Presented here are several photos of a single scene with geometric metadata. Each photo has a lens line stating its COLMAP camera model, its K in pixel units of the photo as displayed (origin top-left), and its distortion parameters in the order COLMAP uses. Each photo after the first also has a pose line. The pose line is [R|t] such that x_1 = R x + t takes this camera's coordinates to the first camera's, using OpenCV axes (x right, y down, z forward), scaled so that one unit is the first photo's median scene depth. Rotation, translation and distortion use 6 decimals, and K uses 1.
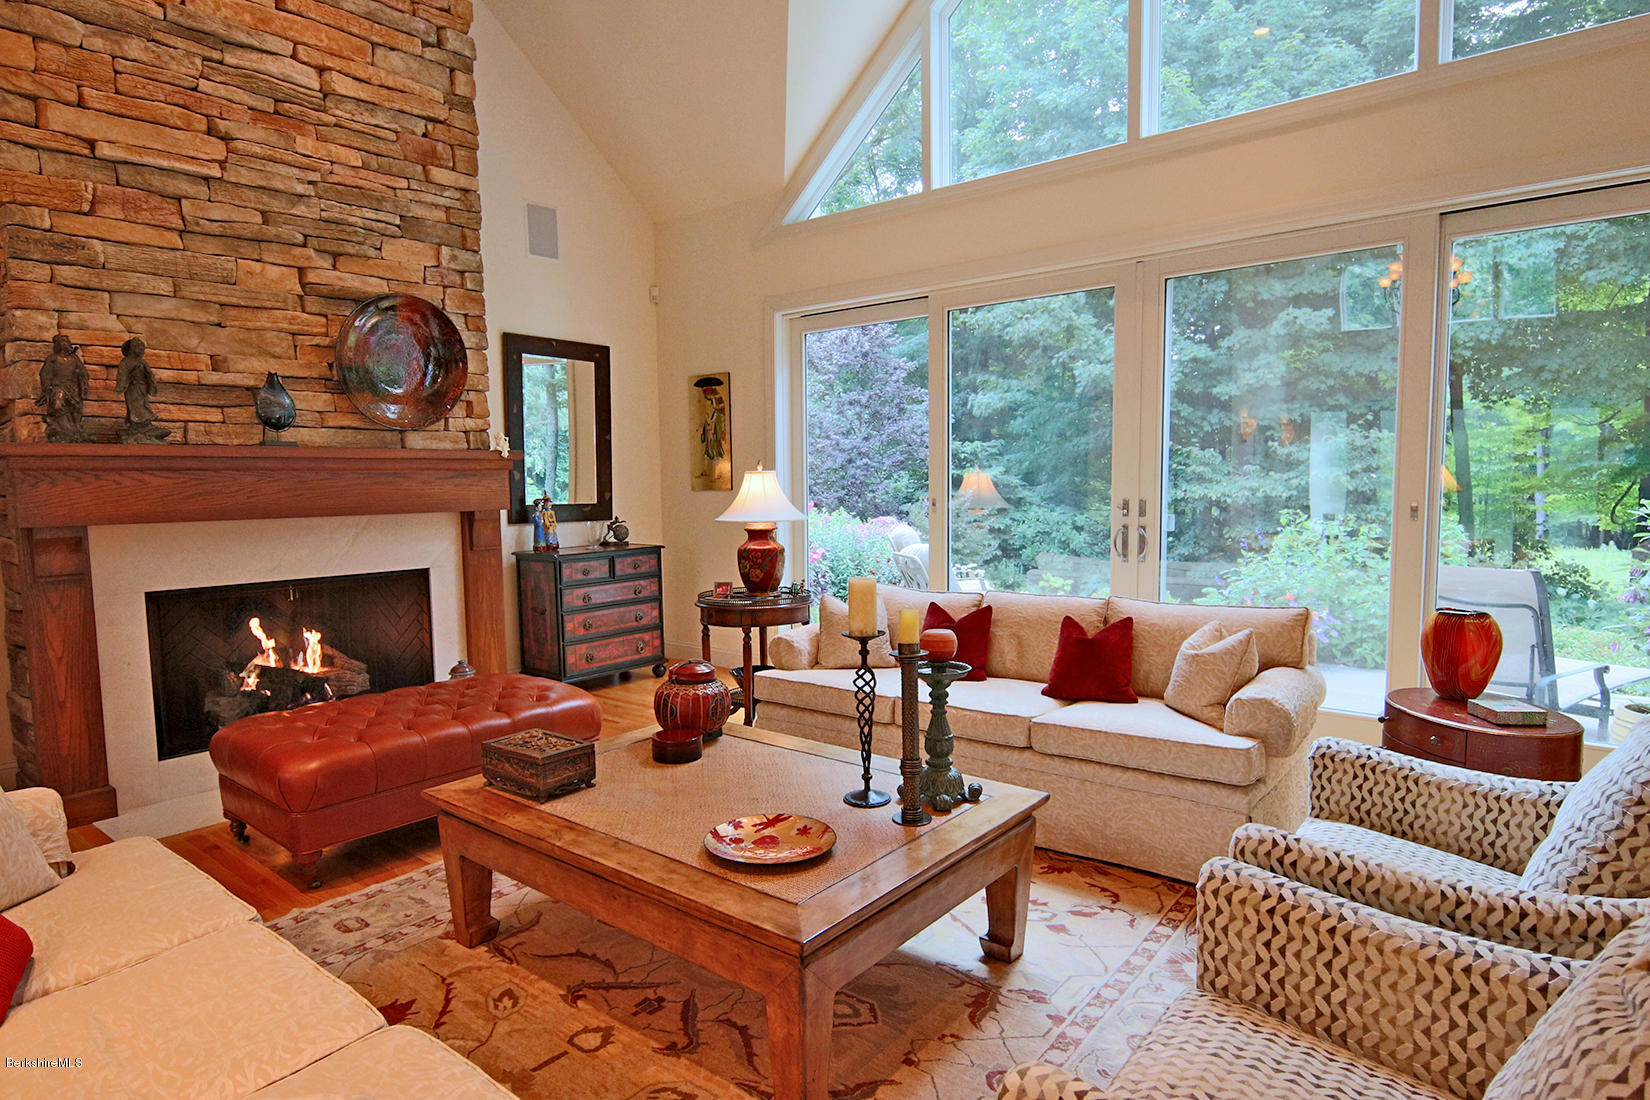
lens RADIAL K [[941.5, 0, 823.0], [0, 941.5, 575.6], [0, 0, 1]] dist [0.001404, -0.002760]
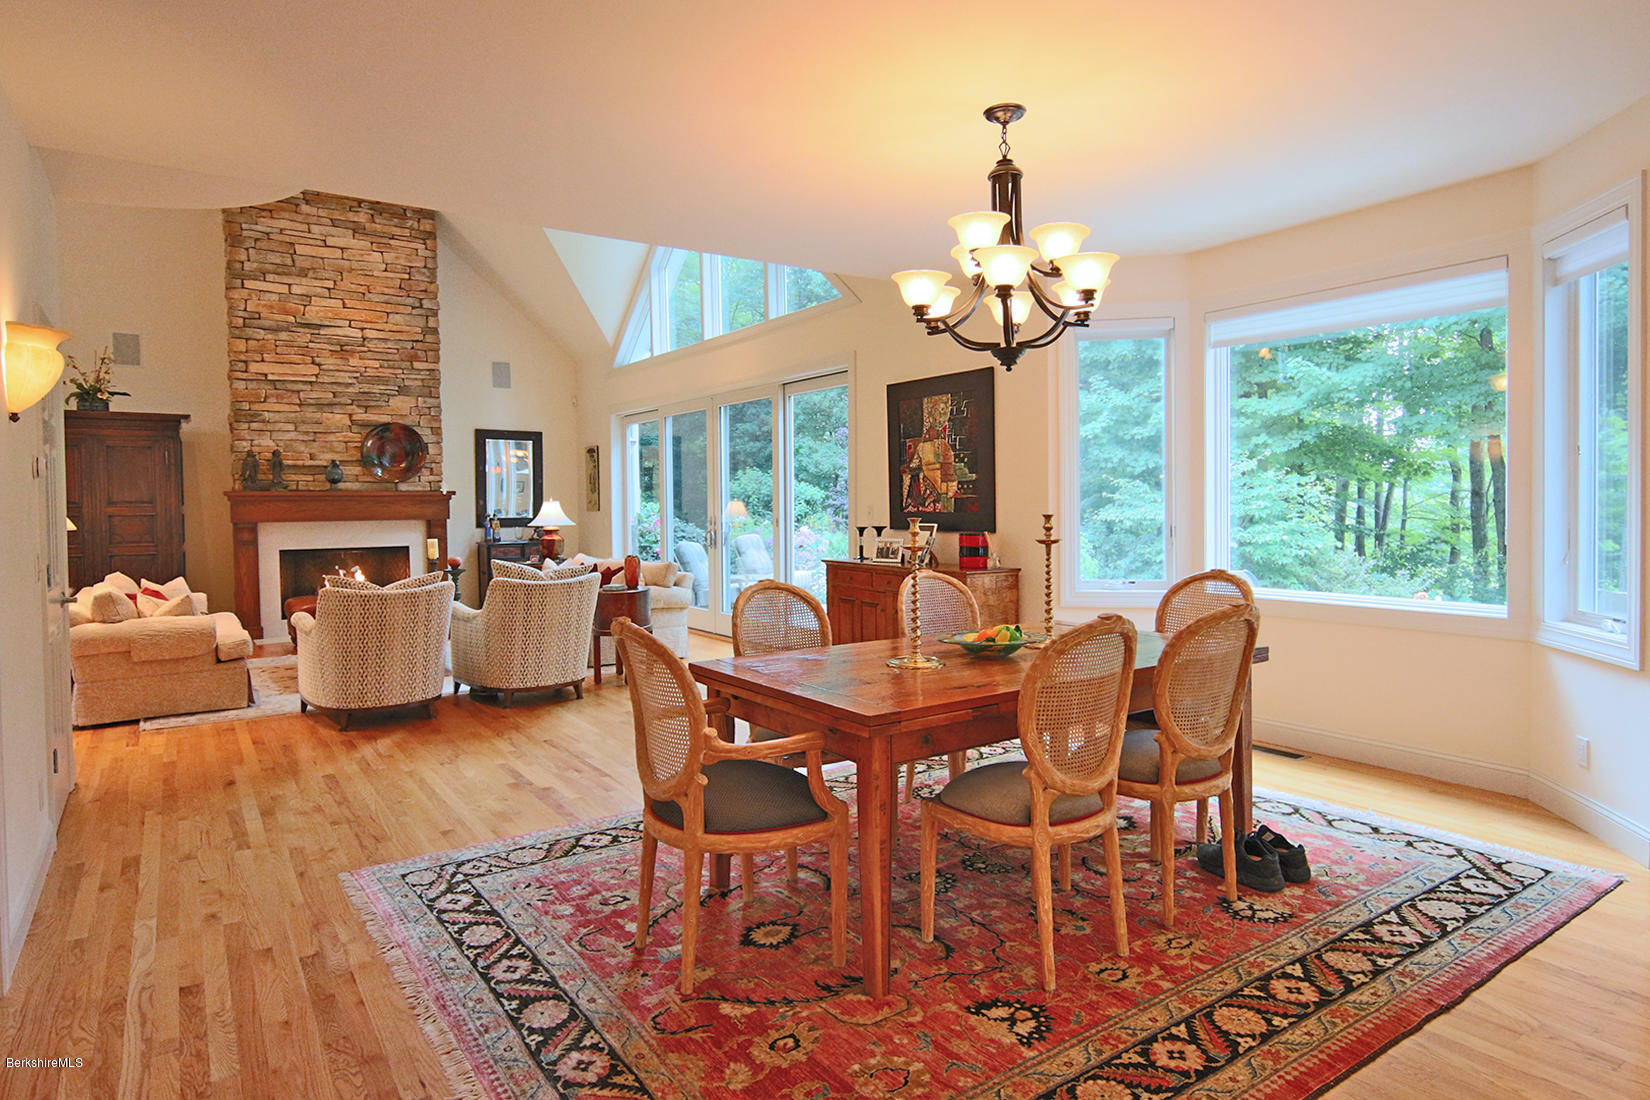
lens RADIAL K [[938.4, 0, 839.2], [0, 938.4, 554.5], [0, 0, 1]] dist [0.011981, -0.001862]
pose [[0.962853, 0.020211, -0.269268, 1.291031], [-0.031478, 0.998797, -0.037589, 0.072579], [0.268185, 0.044669, 0.962331, -0.935691]]
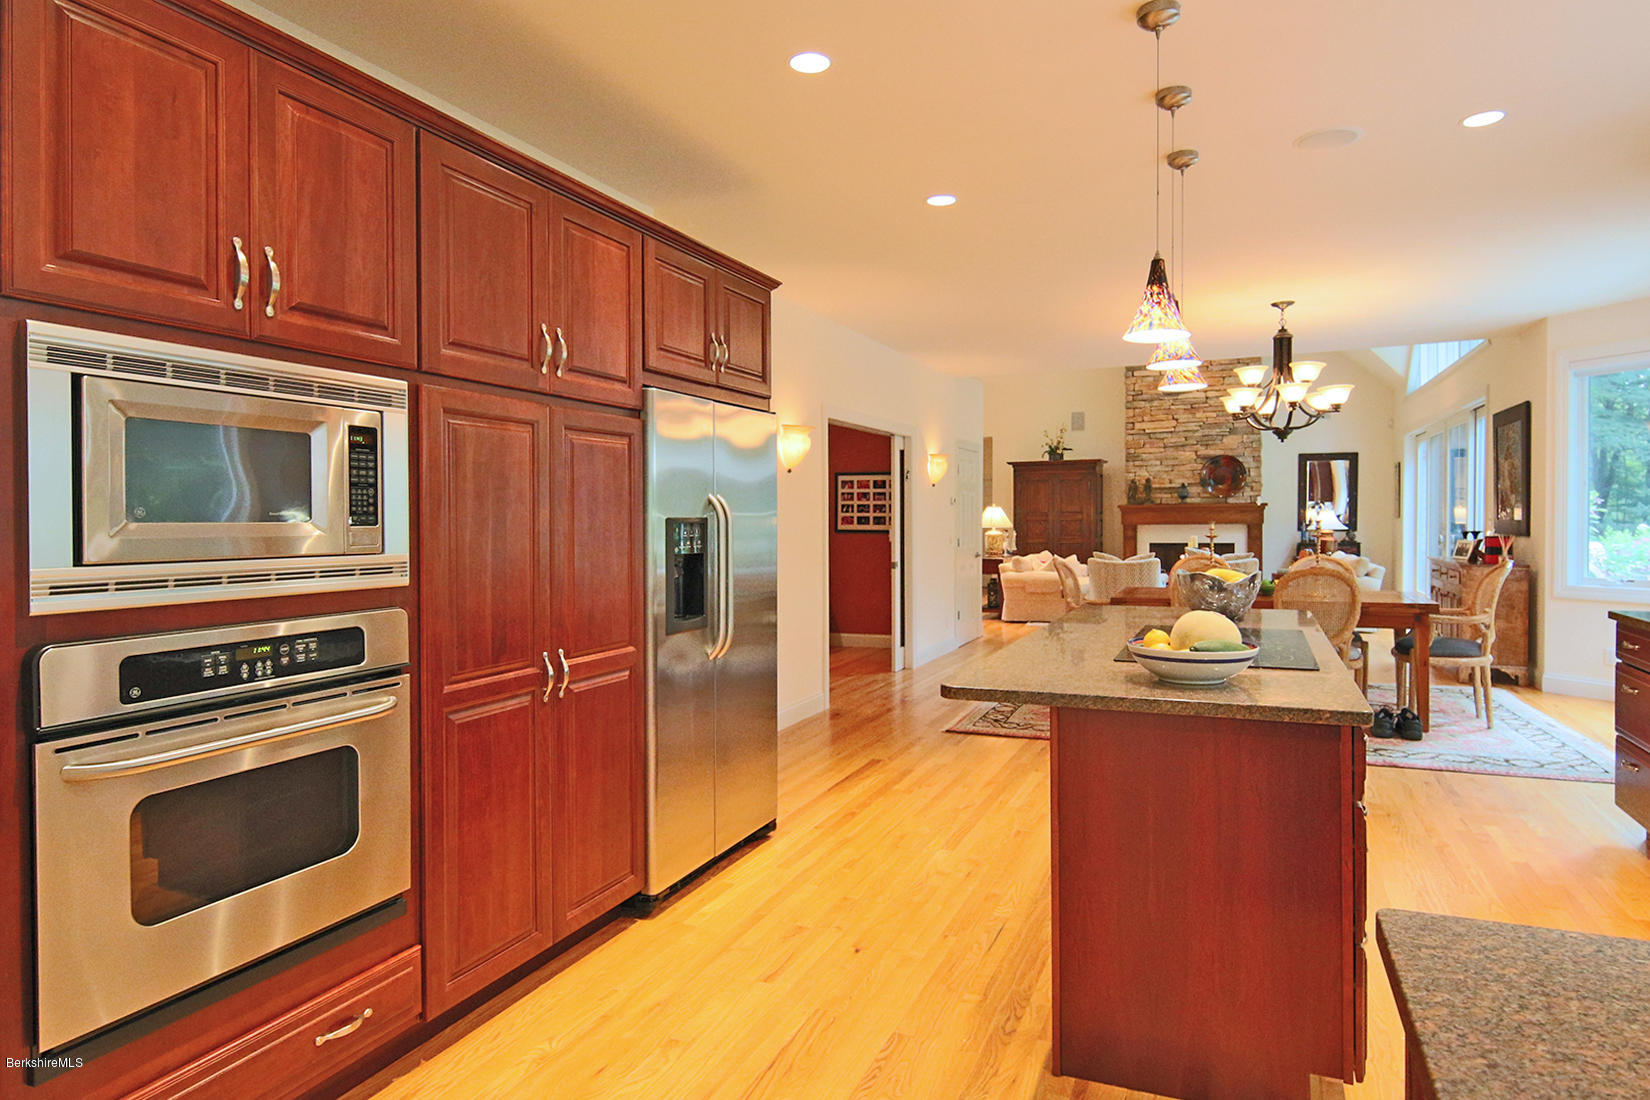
lens RADIAL K [[954.1, 0, 820.3], [0, 954.1, 521.7], [0, 0, 1]] dist [0.012991, -0.000989]
pose [[0.267449, 0.013207, -0.963481, 2.481376], [-0.090127, 0.995865, -0.011367, 0.089883], [0.959348, 0.089875, 0.267534, -1.231579]]
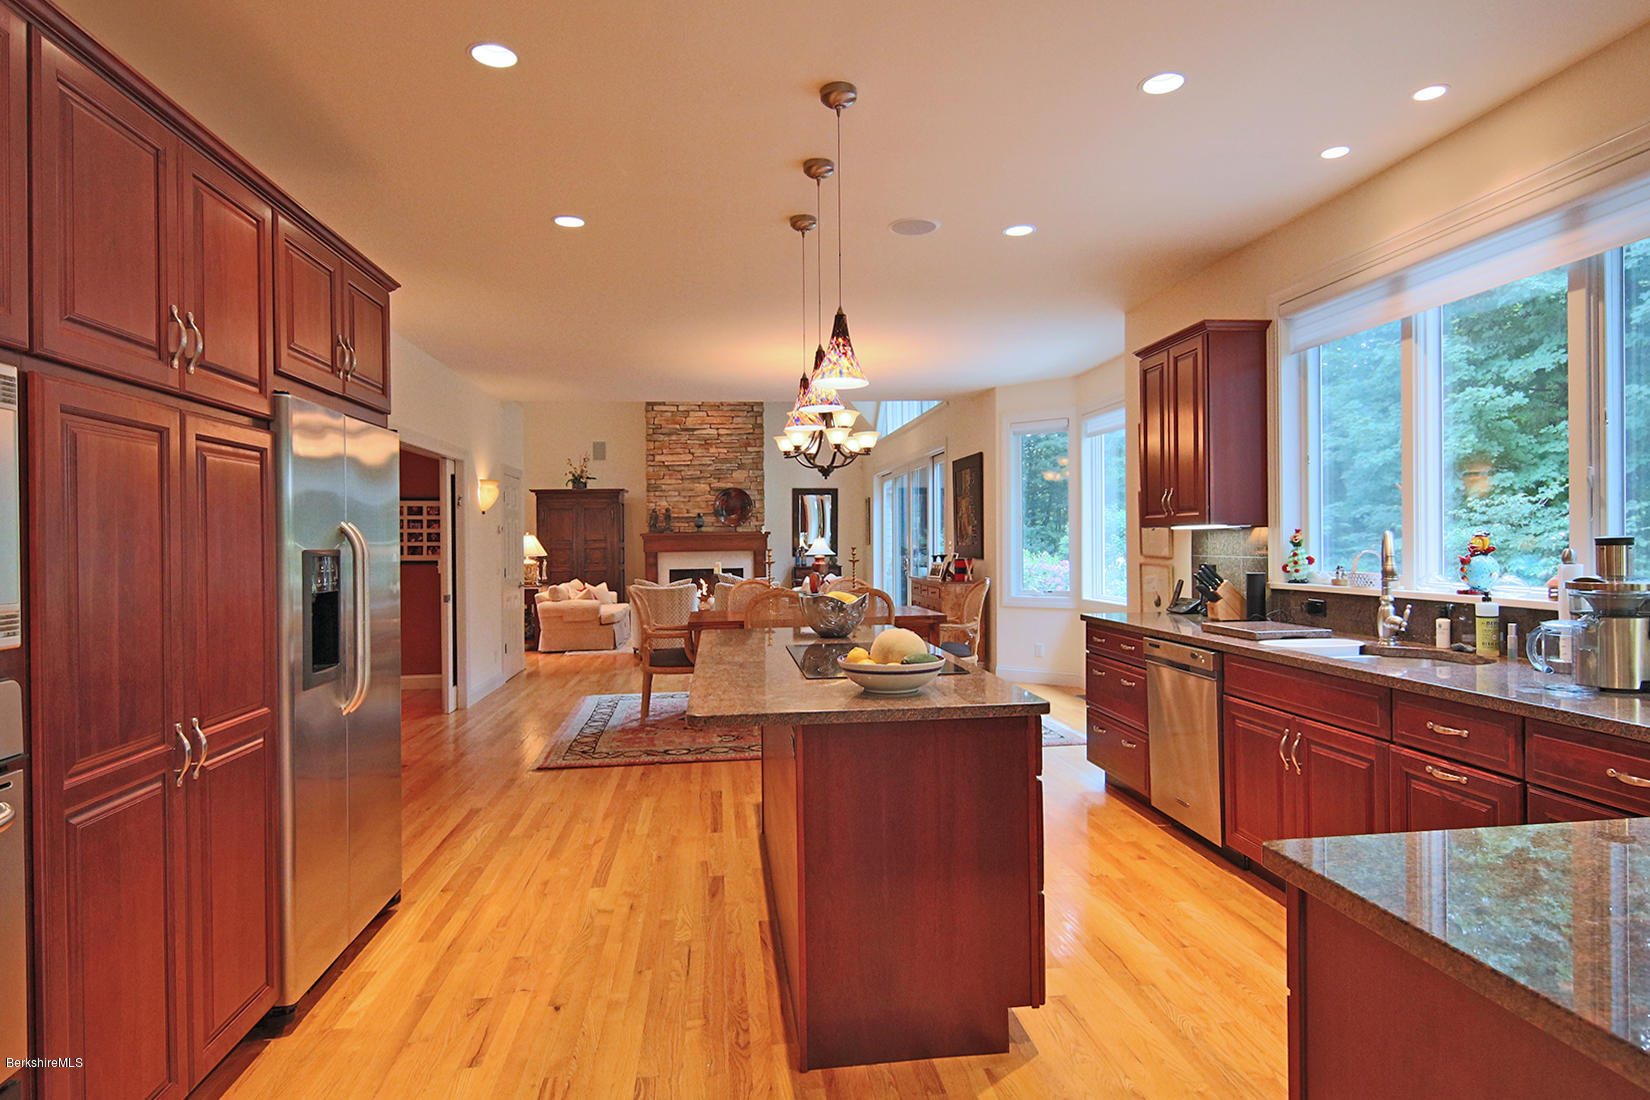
lens RADIAL K [[952.4, 0, 809.3], [0, 952.4, 541.0], [0, 0, 1]] dist [0.012047, -0.000959]
pose [[0.709329, 0.002815, -0.704872, 2.404695], [-0.065075, 0.995983, -0.061508, 0.100546], [0.701868, 0.089499, 0.706662, -1.364163]]
